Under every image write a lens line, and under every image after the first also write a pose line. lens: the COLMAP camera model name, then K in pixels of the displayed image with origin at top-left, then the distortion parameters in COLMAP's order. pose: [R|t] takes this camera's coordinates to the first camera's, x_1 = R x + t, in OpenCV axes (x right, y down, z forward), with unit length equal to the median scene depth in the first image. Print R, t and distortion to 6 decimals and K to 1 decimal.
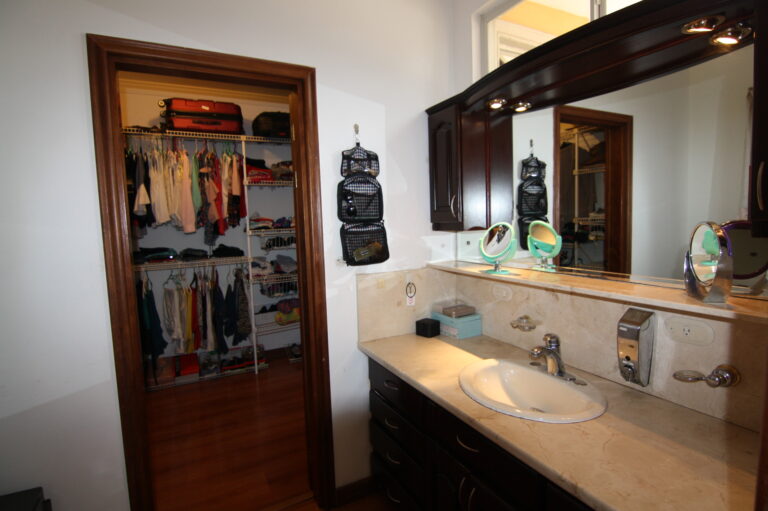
lens RADIAL K [[395.8, 0, 385.2], [0, 395.8, 255.0], [0, 0, 1]] dist [-0.024137, -0.001361]
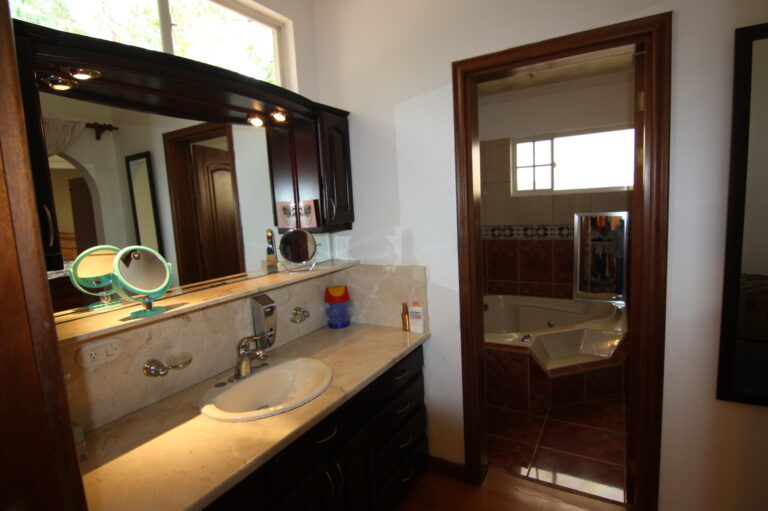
lens RADIAL K [[395.8, 0, 384.5], [0, 395.8, 252.4], [0, 0, 1]] dist [-0.024137, -0.001361]
pose [[-0.514862, -0.039685, 0.856354, -0.655170], [0.156008, 0.977911, 0.139114, -0.115492], [-0.842959, 0.205222, -0.497297, 1.098968]]
